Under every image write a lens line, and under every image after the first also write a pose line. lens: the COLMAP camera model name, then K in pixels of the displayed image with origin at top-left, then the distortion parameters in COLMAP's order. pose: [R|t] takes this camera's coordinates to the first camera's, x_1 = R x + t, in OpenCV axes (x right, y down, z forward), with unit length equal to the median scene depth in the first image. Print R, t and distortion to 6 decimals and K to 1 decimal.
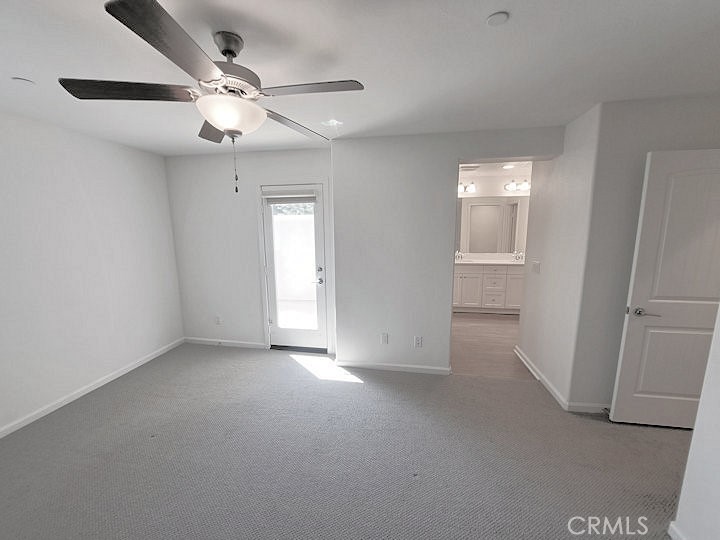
lens RADIAL K [[286.9, 0, 360.3], [0, 286.9, 272.9], [0, 0, 1]] dist [-0.014099, -0.000009]
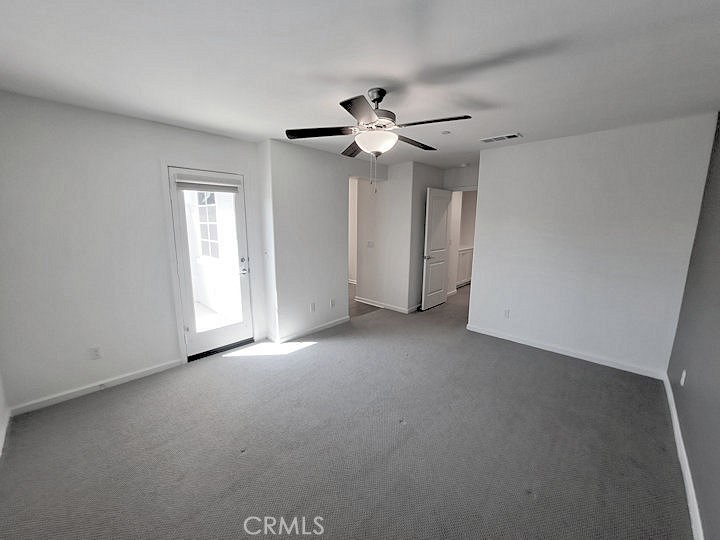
lens RADIAL K [[286.9, 0, 361.5], [0, 286.9, 268.3], [0, 0, 1]] dist [-0.014099, -0.000009]
pose [[0.545990, -0.129923, 0.827656, -0.798538], [0.120015, 0.989843, 0.076212, -0.011015], [-0.829151, 0.057720, 0.556037, 0.109710]]
